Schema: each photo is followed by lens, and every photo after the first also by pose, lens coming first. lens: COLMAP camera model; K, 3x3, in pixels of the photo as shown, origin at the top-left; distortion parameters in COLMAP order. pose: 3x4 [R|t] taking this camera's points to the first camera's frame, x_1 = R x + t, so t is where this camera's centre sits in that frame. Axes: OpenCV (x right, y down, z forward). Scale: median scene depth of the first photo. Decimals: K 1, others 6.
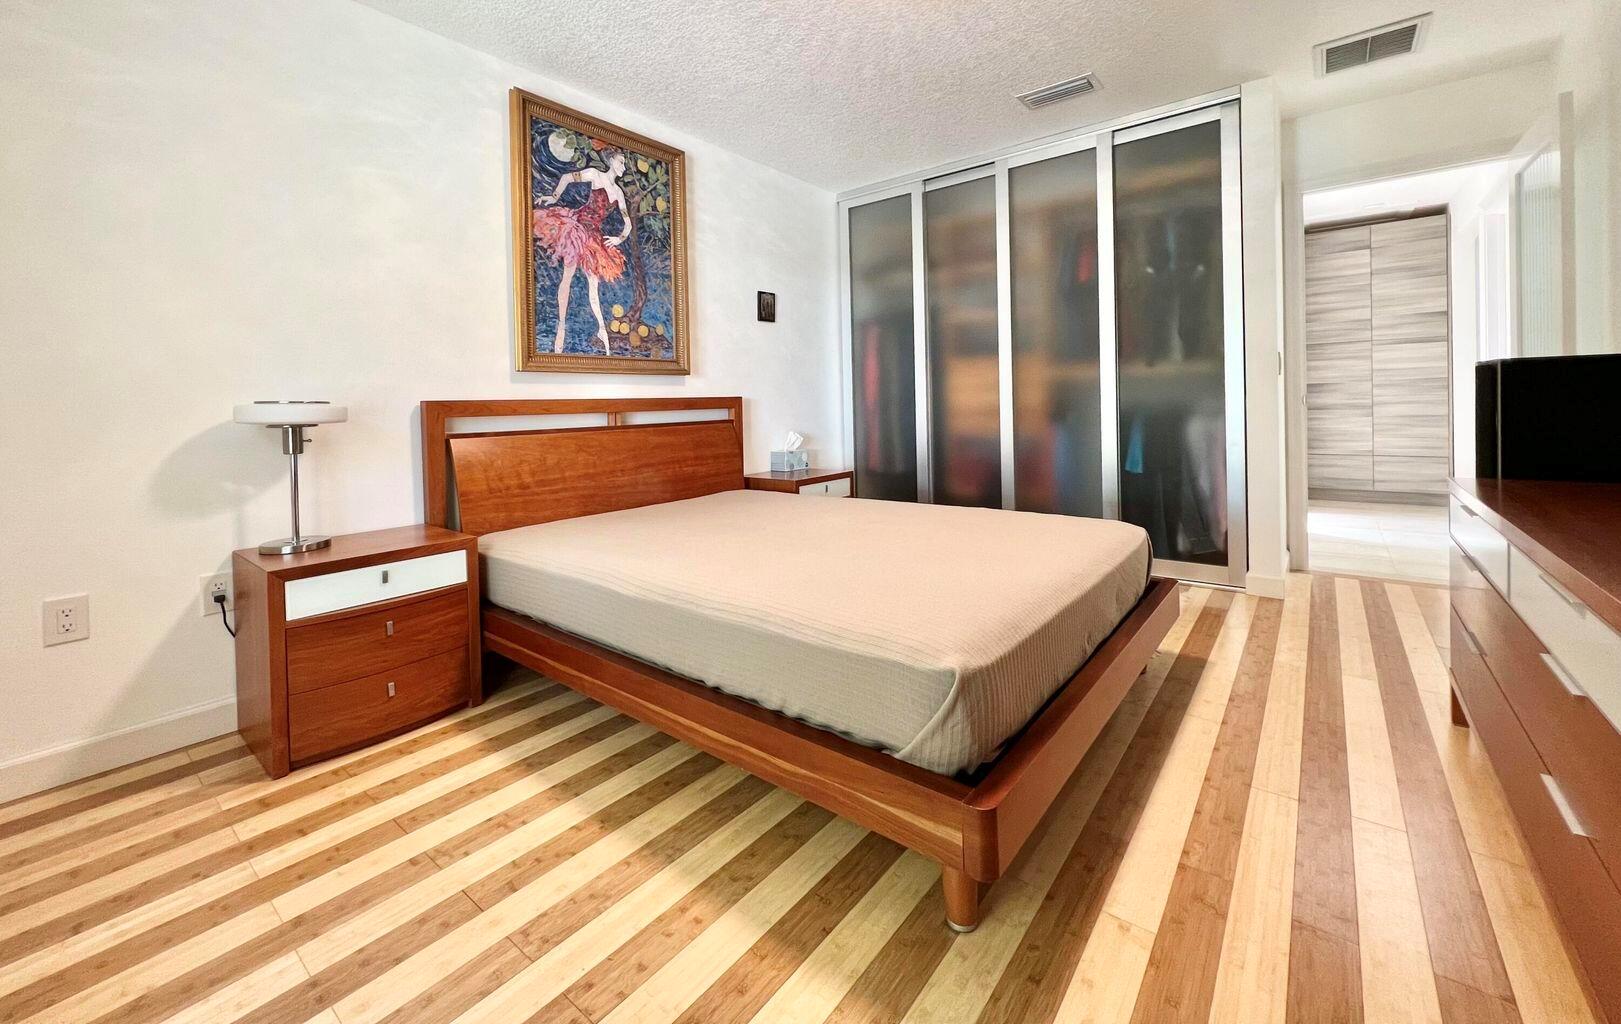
lens RADIAL K [[629.0, 0, 812.2], [0, 629.0, 524.0], [0, 0, 1]] dist [0.000605, 0.000016]
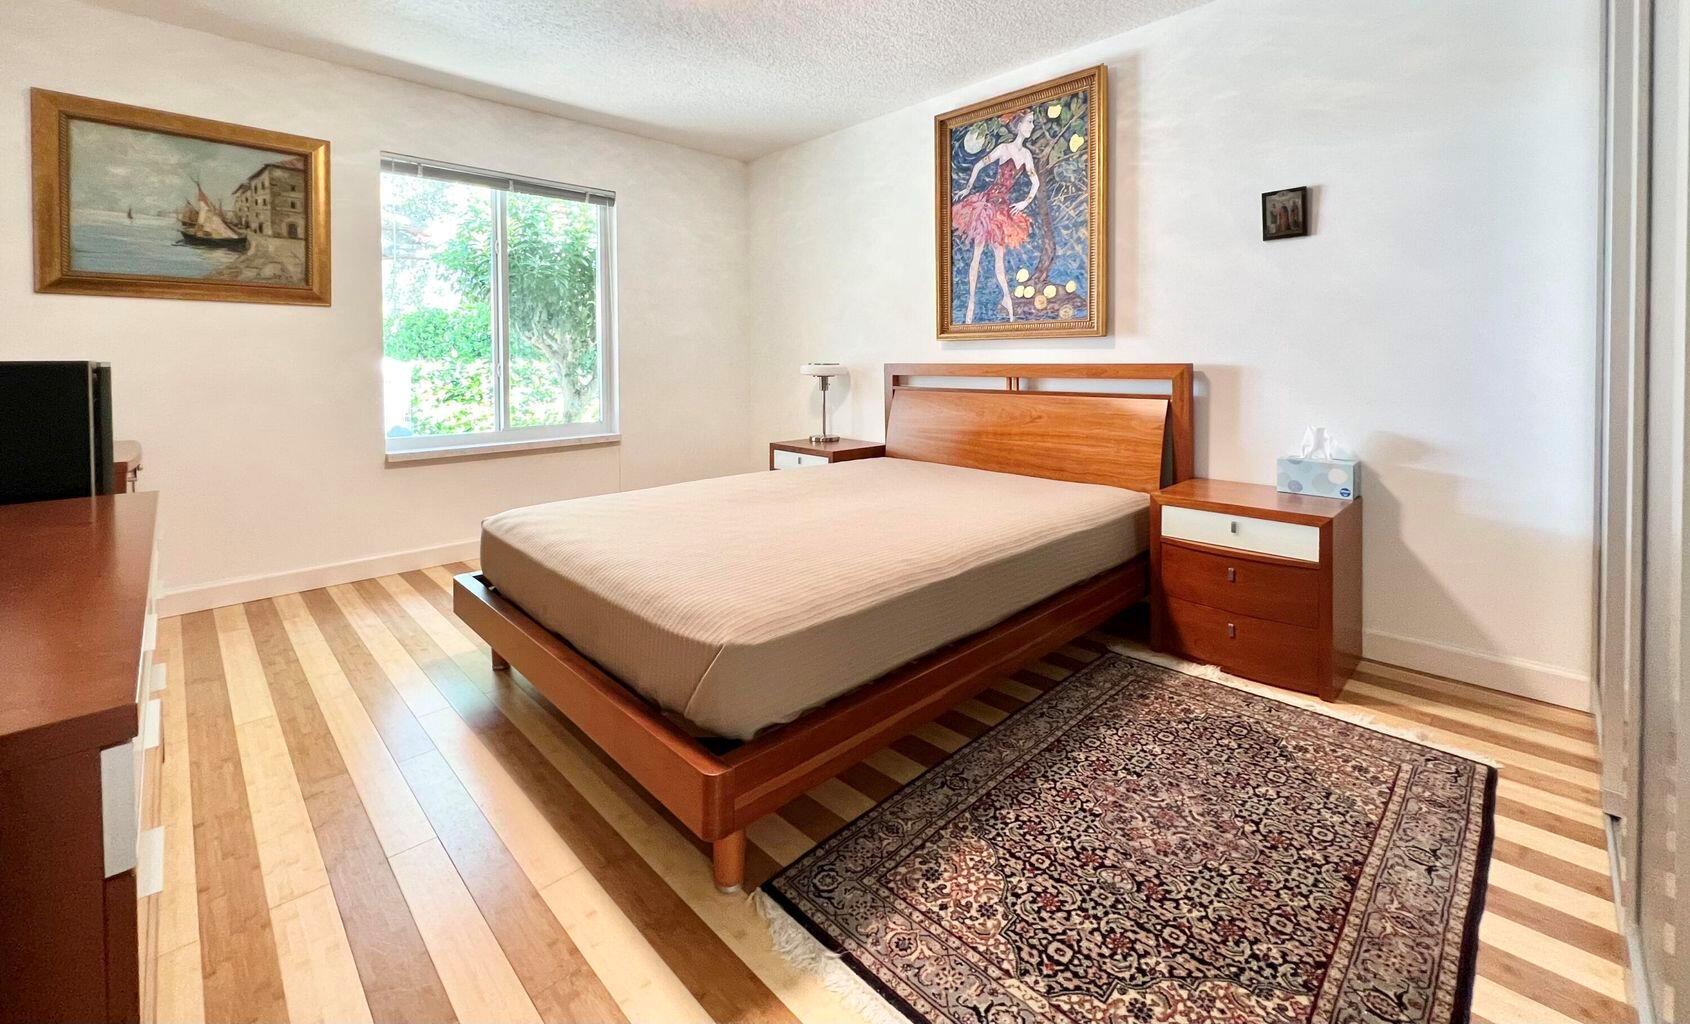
lens RADIAL K [[675.9, 0, 845.6], [0, 675.9, 500.7], [0, 0, 1]] dist [-0.001275, -0.000089]
pose [[-0.120779, 0.226258, -0.966550, 0.863565], [-0.181687, 0.952192, 0.245600, -0.218288], [0.975911, 0.205273, -0.073897, 0.907117]]
